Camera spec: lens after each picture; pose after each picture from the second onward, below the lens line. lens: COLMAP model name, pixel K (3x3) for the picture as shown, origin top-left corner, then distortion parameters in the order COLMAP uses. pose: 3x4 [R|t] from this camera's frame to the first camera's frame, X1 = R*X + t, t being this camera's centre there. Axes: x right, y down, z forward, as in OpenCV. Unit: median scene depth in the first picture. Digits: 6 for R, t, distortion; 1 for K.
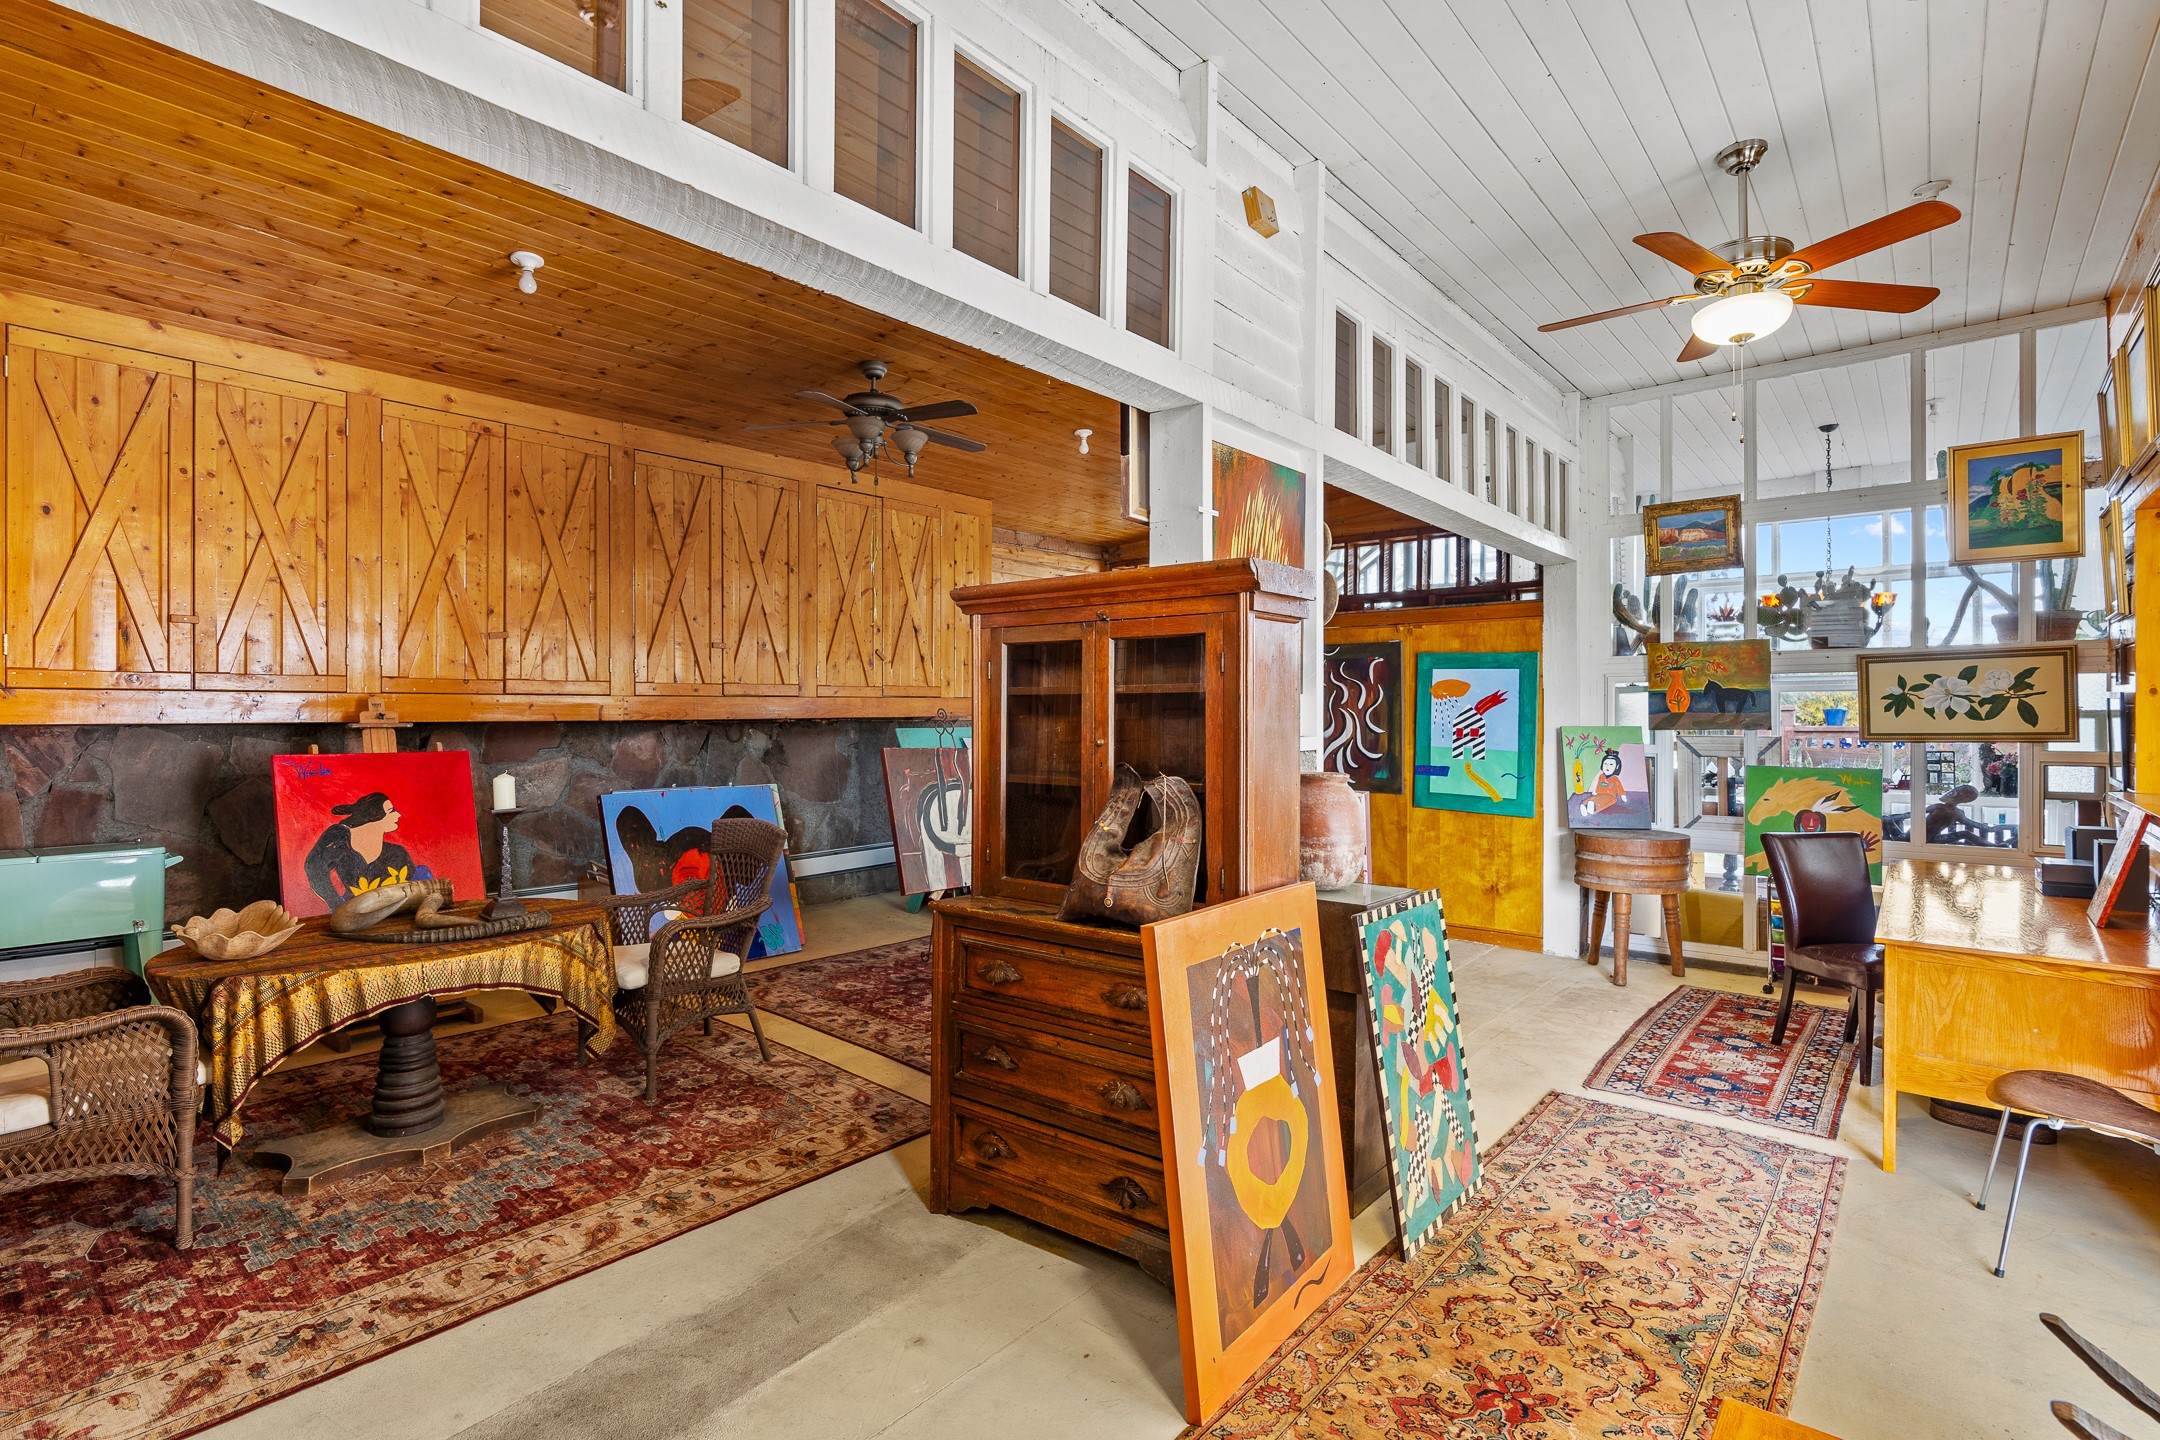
lens RADIAL K [[1040.6, 0, 1081.9], [0, 1040.6, 717.7], [0, 0, 1]] dist [-0.003028, -0.000460]
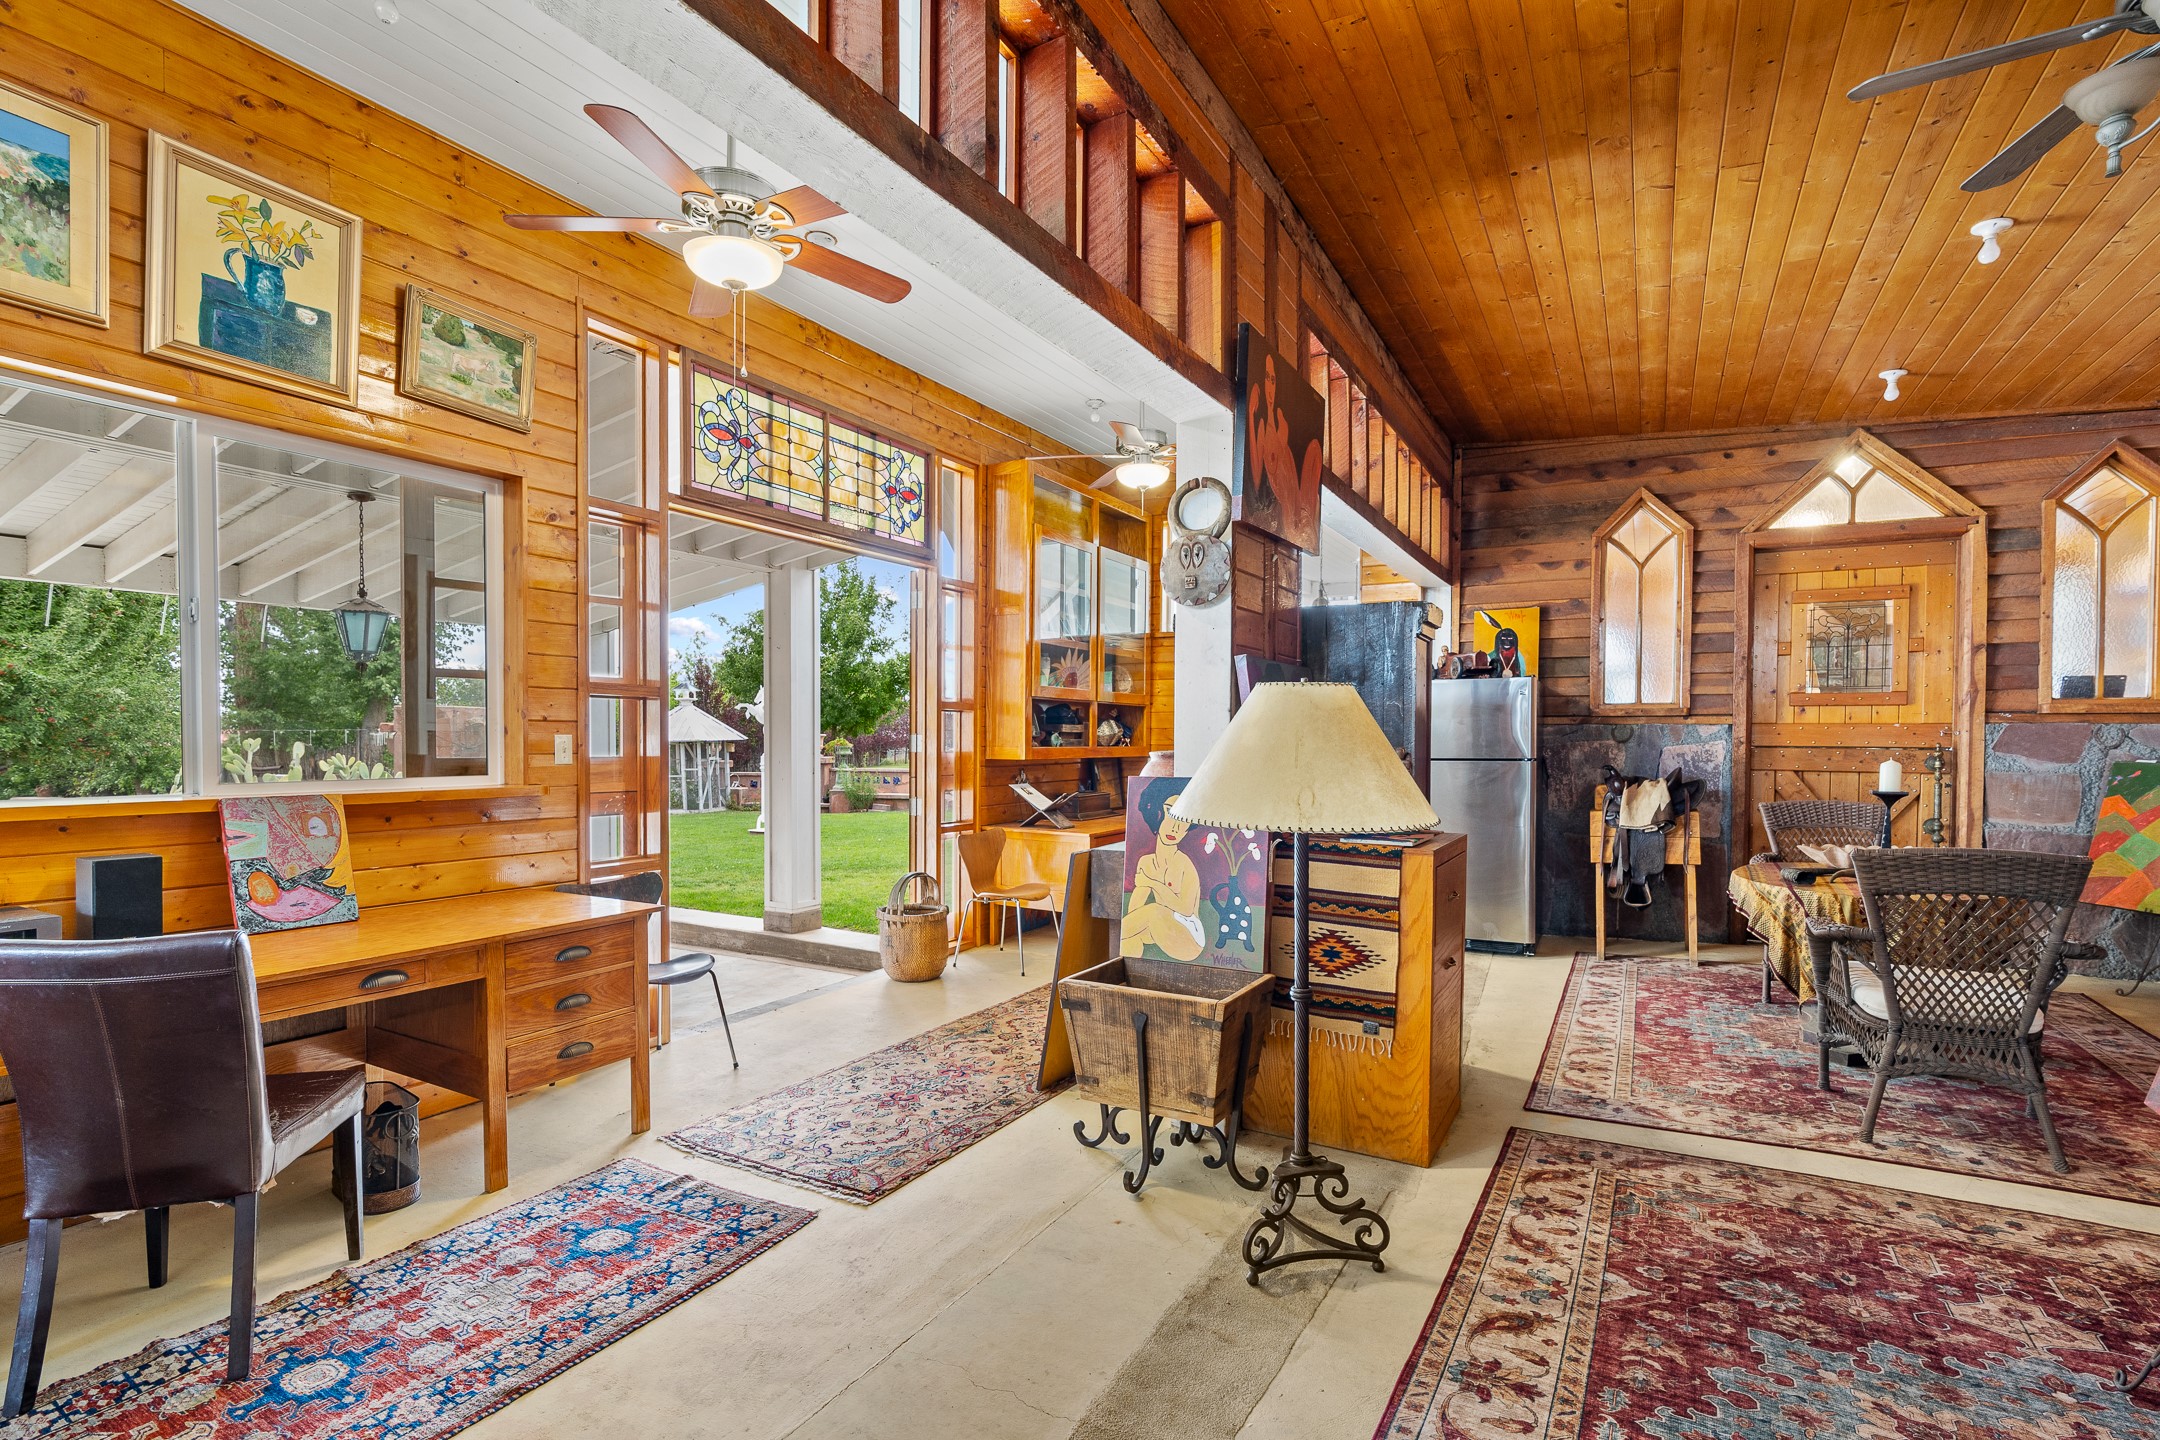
lens RADIAL K [[981.9, 0, 1081.7], [0, 981.9, 732.2], [0, 0, 1]] dist [0.020315, 0.000878]
pose [[-0.985893, -0.007027, -0.167231, 0.467736], [-0.007051, 0.999975, -0.000453, 0.029171], [0.167230, 0.000732, -0.985918, 1.883735]]
